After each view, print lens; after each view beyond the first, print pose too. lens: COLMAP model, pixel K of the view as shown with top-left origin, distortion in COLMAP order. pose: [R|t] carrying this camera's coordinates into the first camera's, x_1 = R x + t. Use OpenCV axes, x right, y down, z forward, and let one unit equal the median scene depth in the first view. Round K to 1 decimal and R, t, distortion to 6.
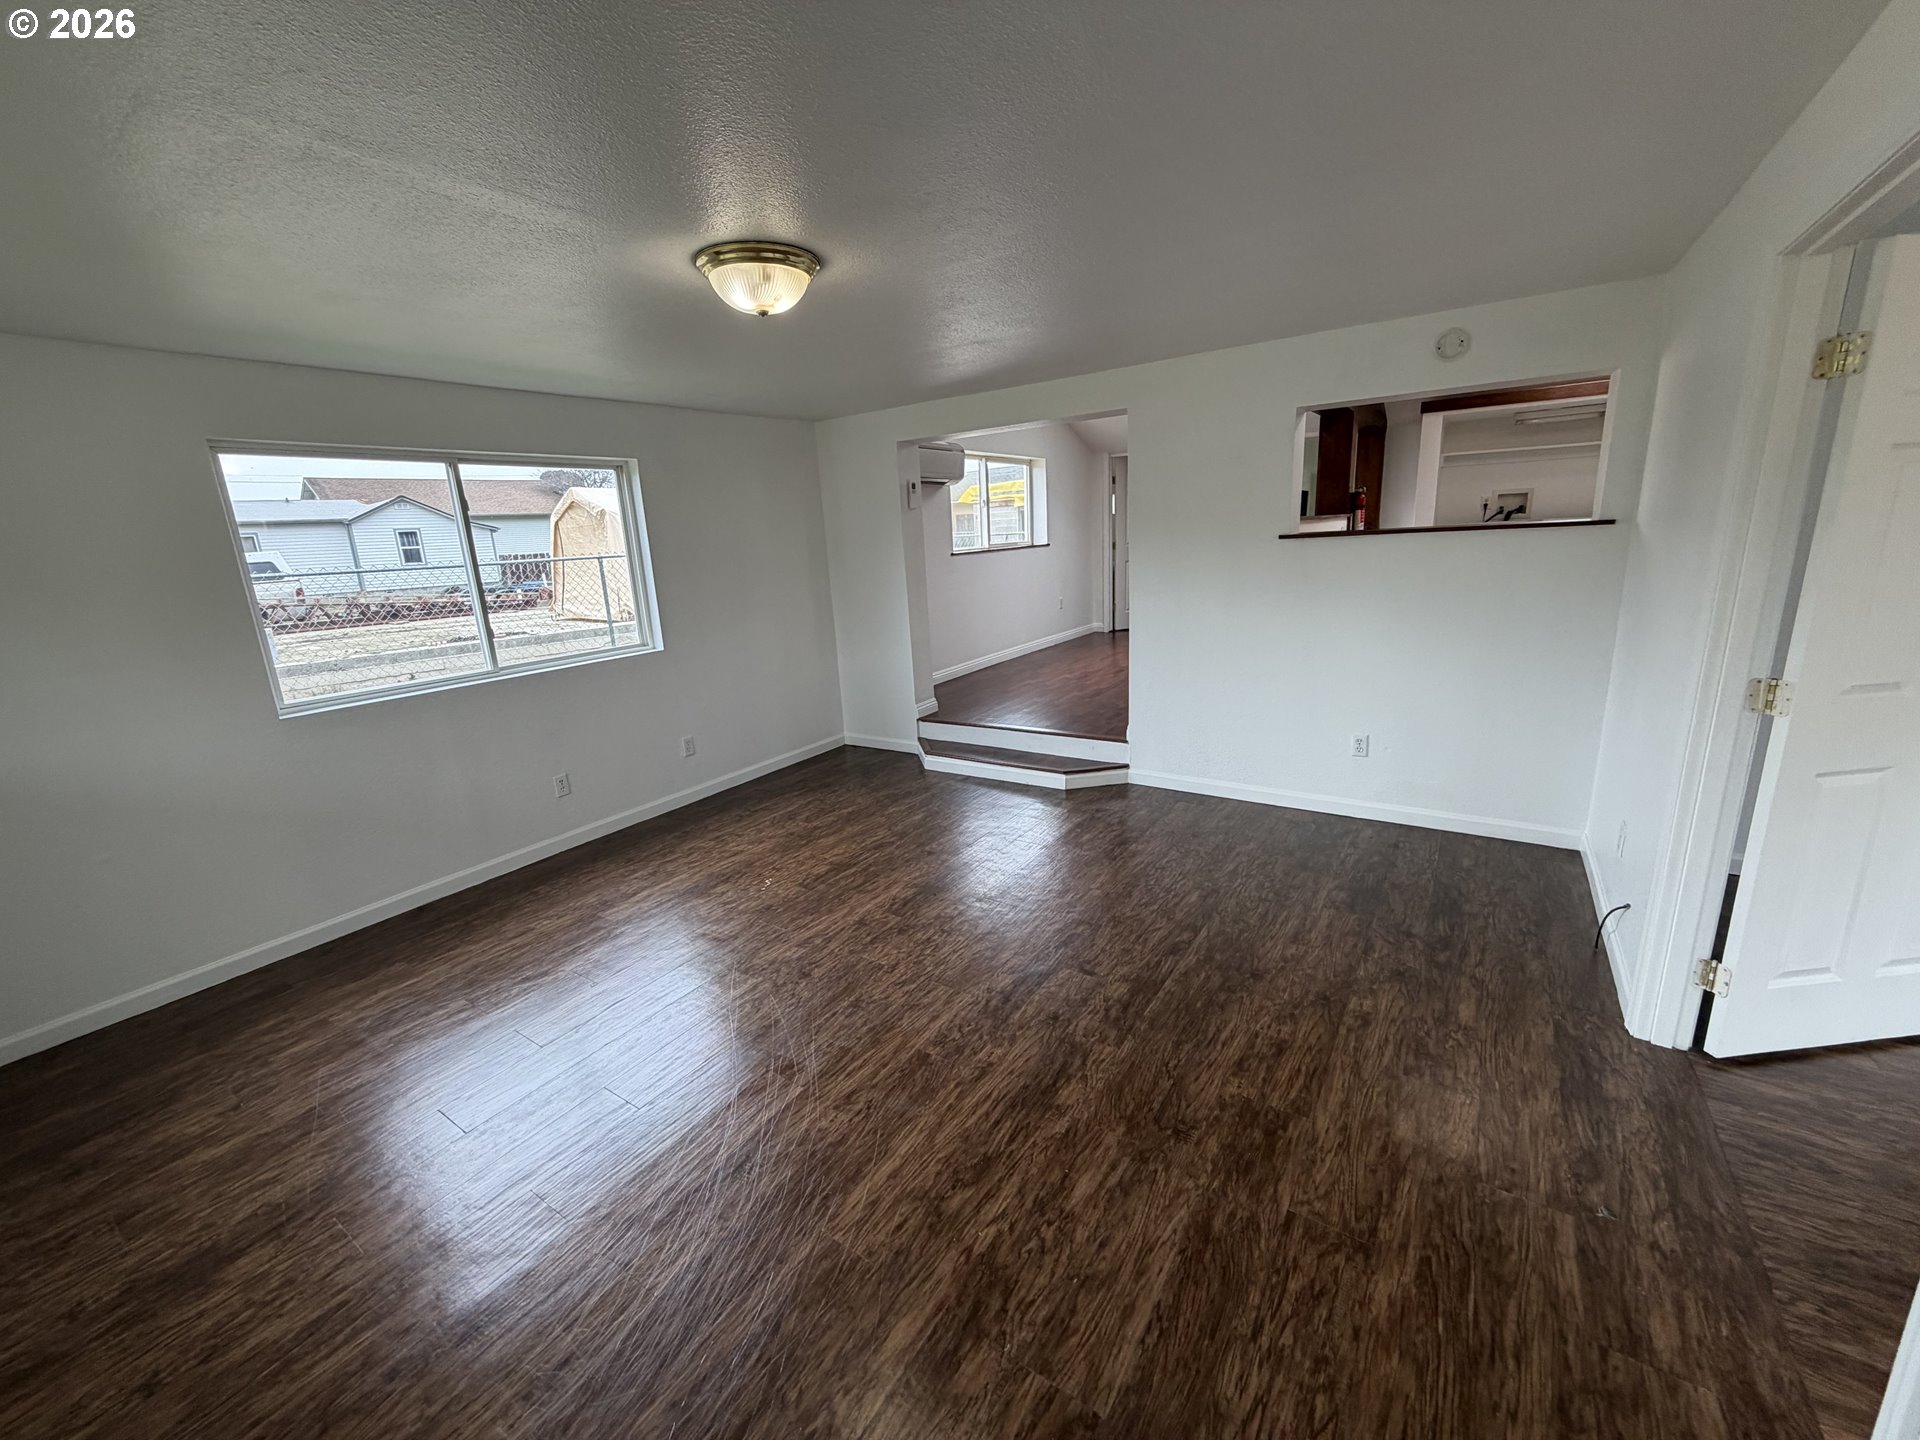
lens RADIAL K [[765.2, 0, 955.7], [0, 765.2, 714.9], [0, 0, 1]] dist [-0.000021, 0.000099]
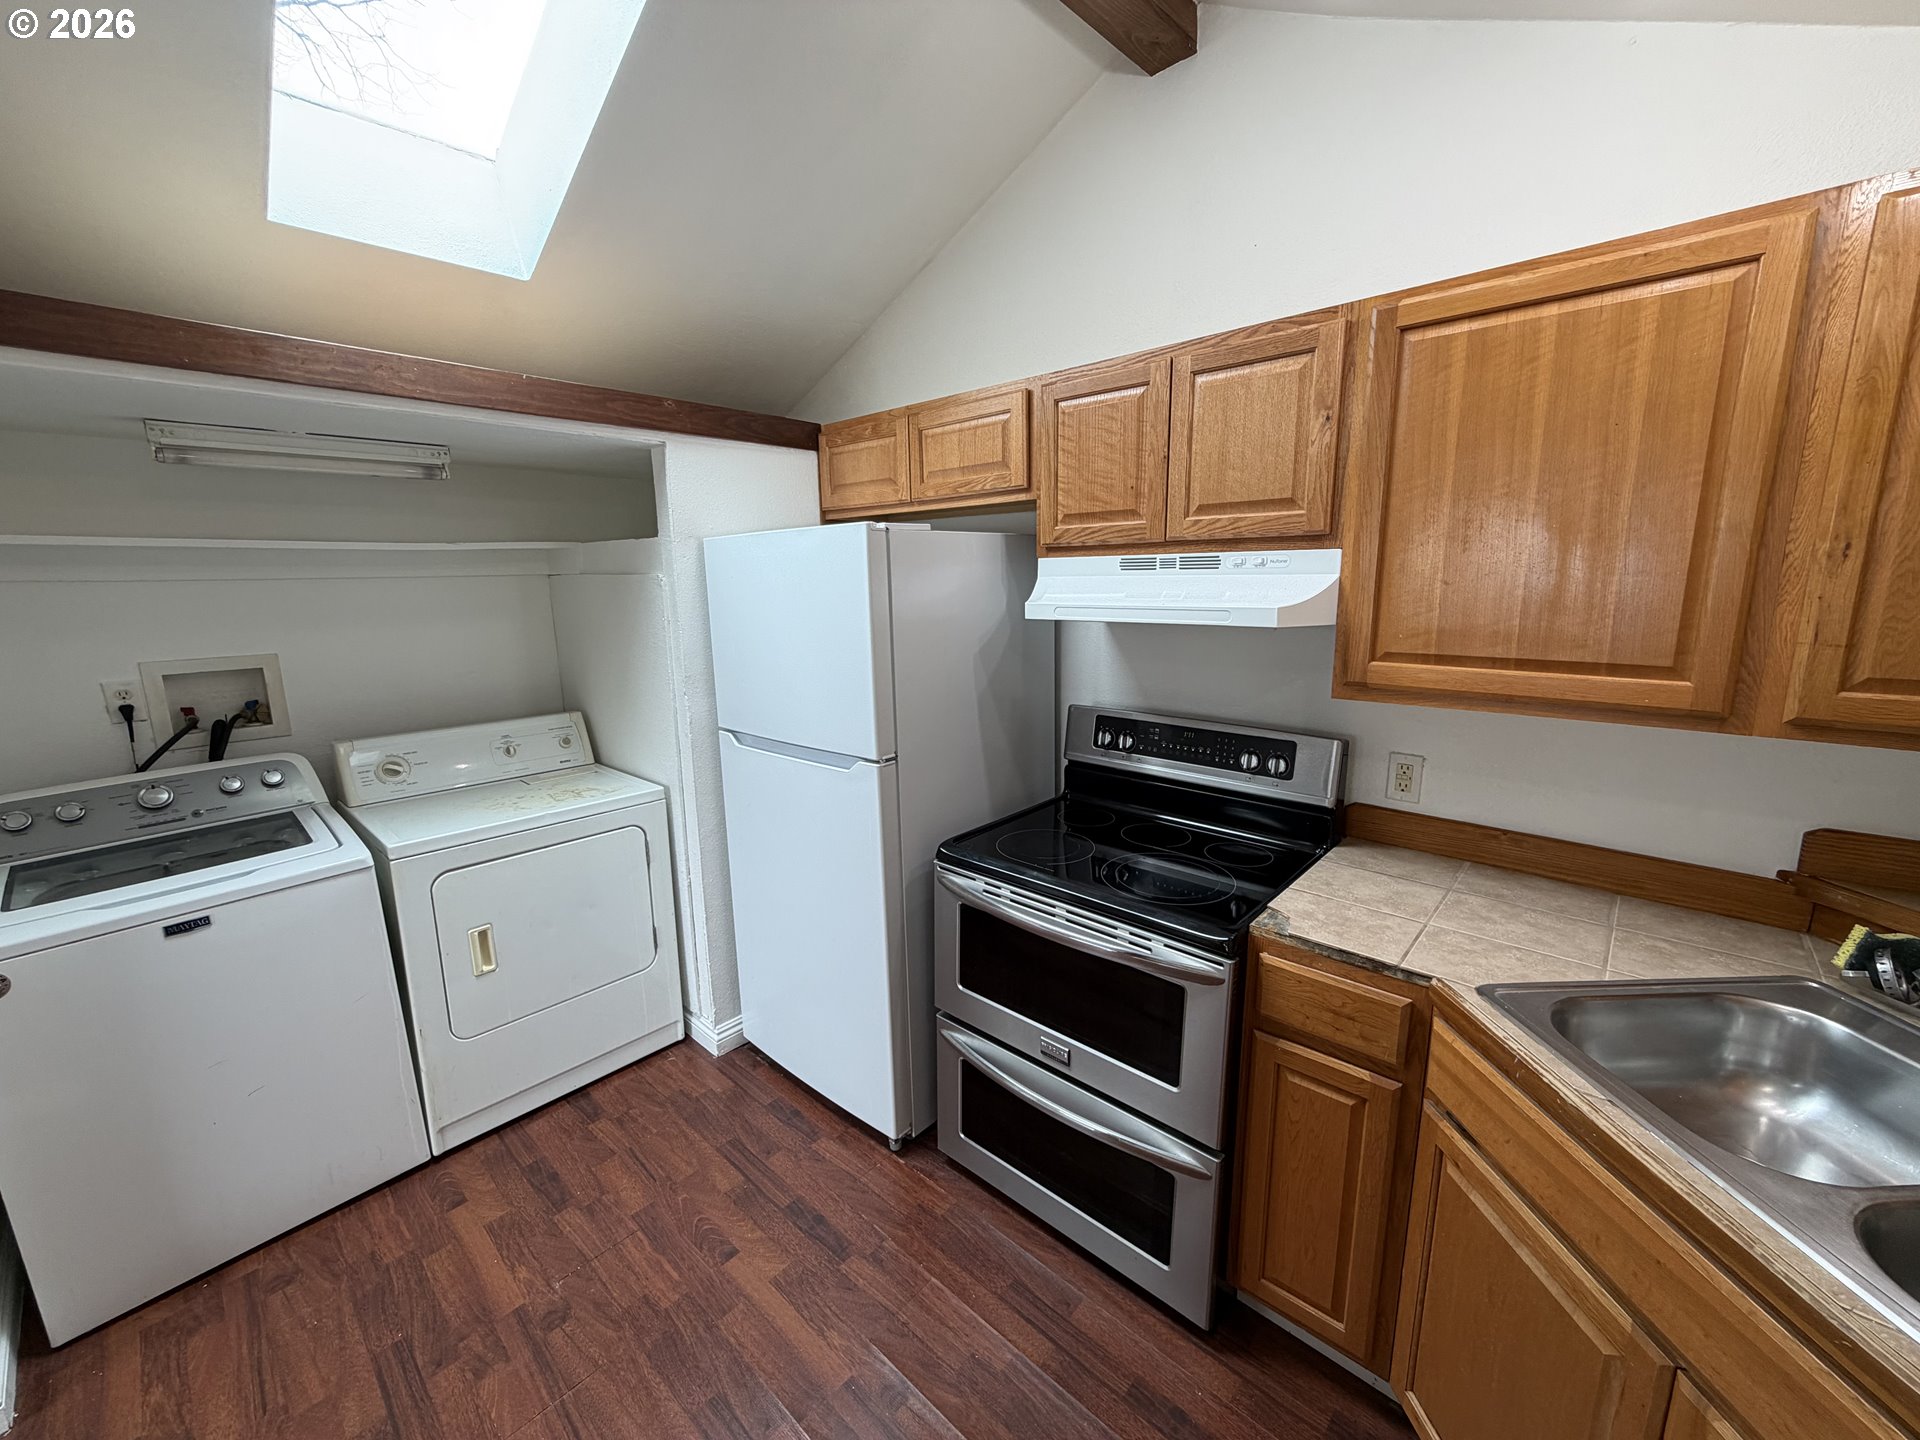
lens RADIAL K [[765.2, 0, 955.7], [0, 765.2, 714.9], [0, 0, 1]] dist [-0.000021, 0.000099]
pose [[0.154518, -0.132917, 0.979008, 1.022508], [0.238407, 0.966643, 0.093610, -0.510365], [-0.958794, 0.218938, 0.181053, 1.444521]]
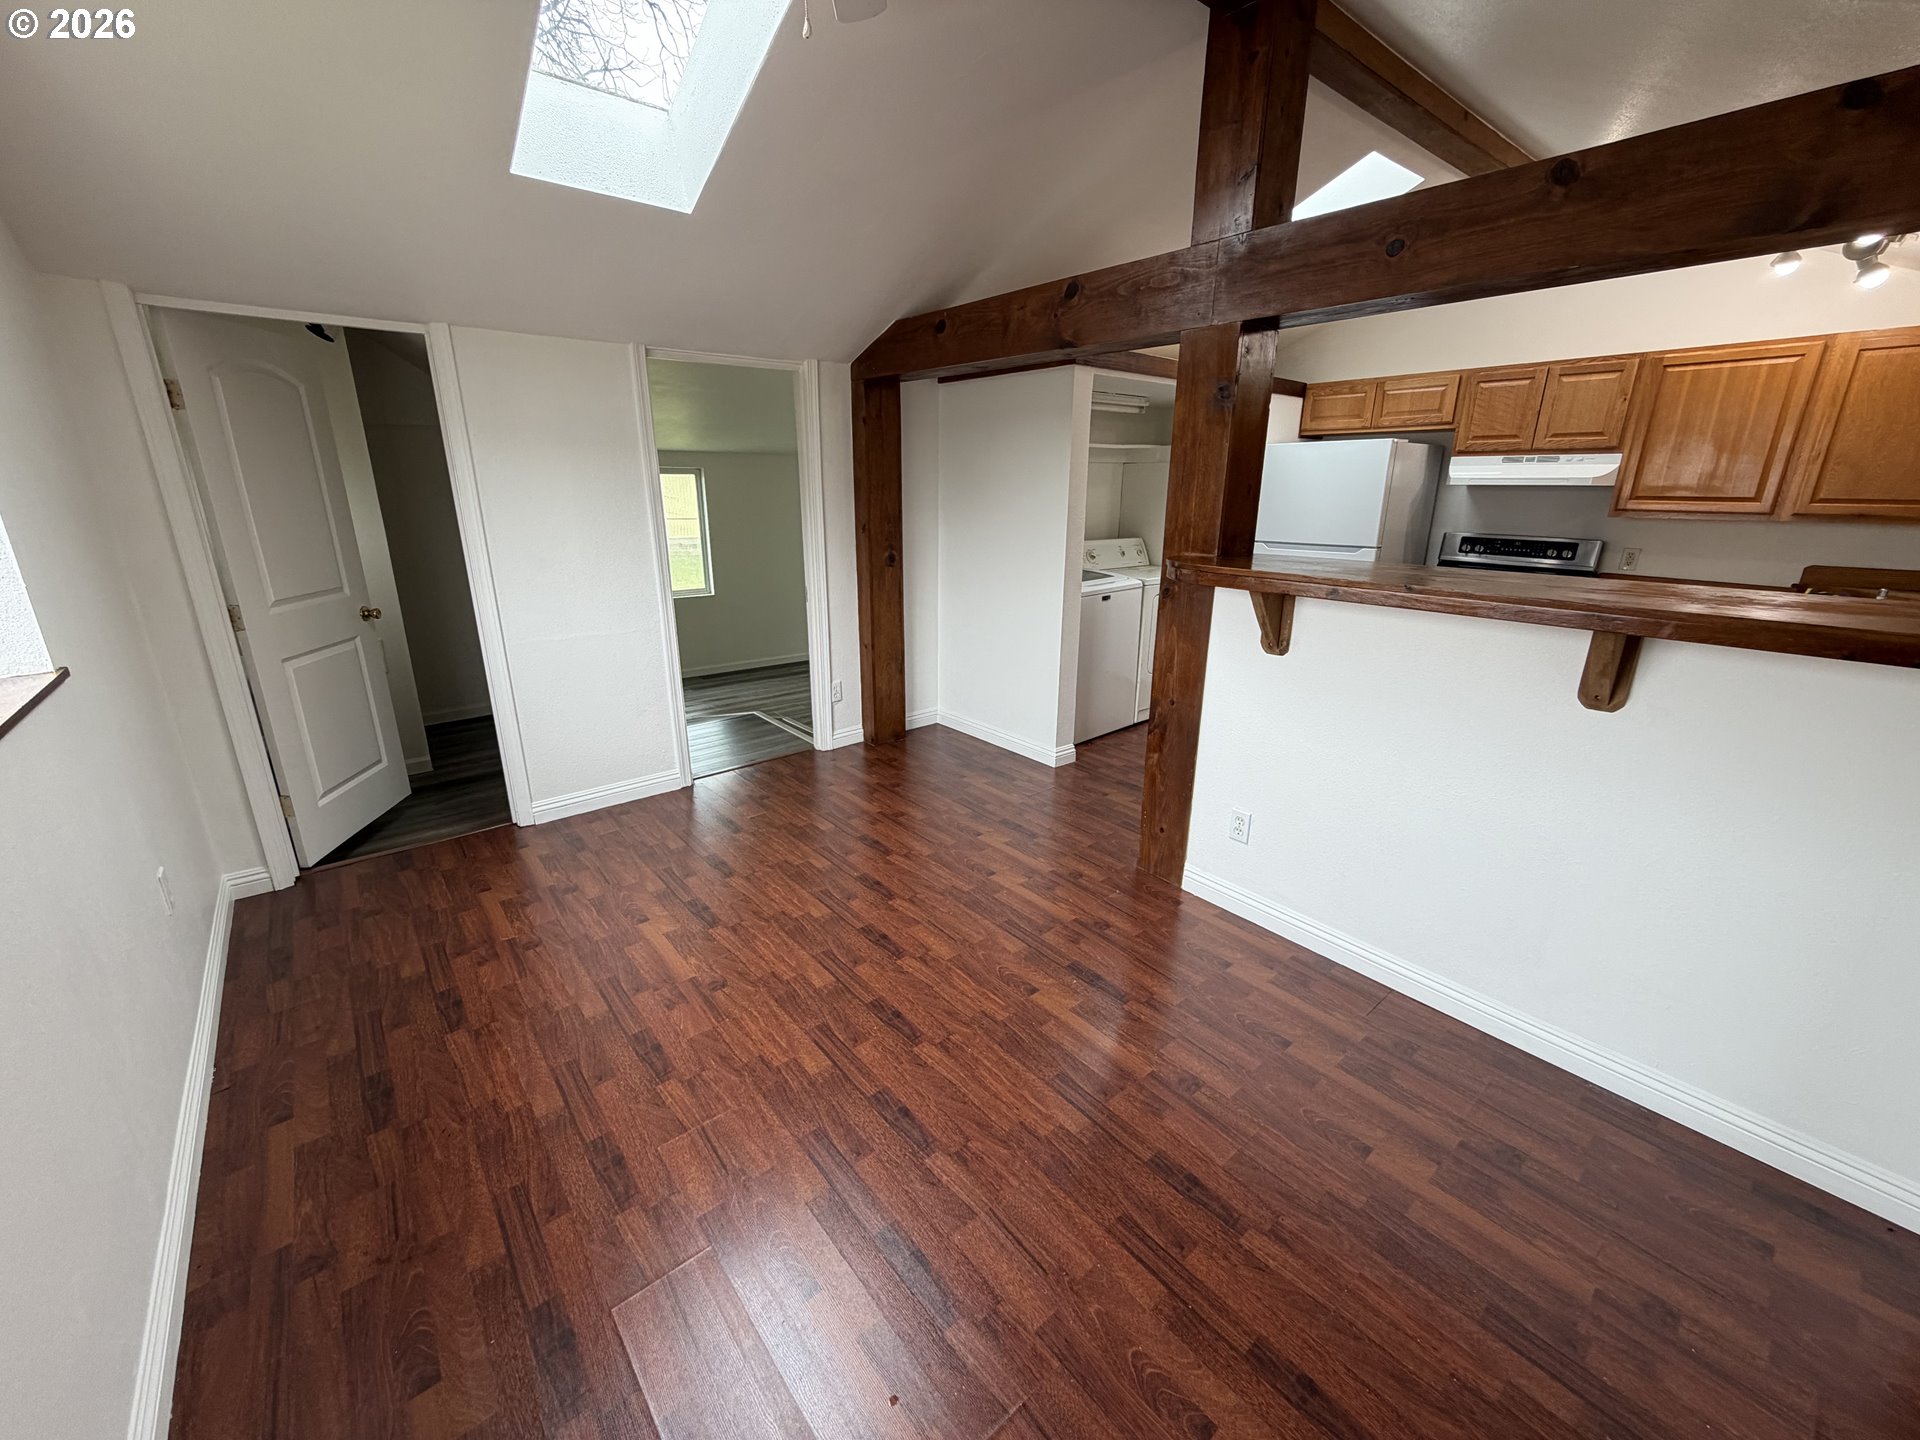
lens RADIAL K [[785.2, 0, 979.3], [0, 785.2, 710.3], [0, 0, 1]] dist [0.048665, -0.011780]
pose [[0.254404, -0.218644, 0.942058, -0.042391], [0.199760, 0.964982, 0.170018, -0.537928], [-0.946242, 0.144933, 0.289172, 1.946005]]
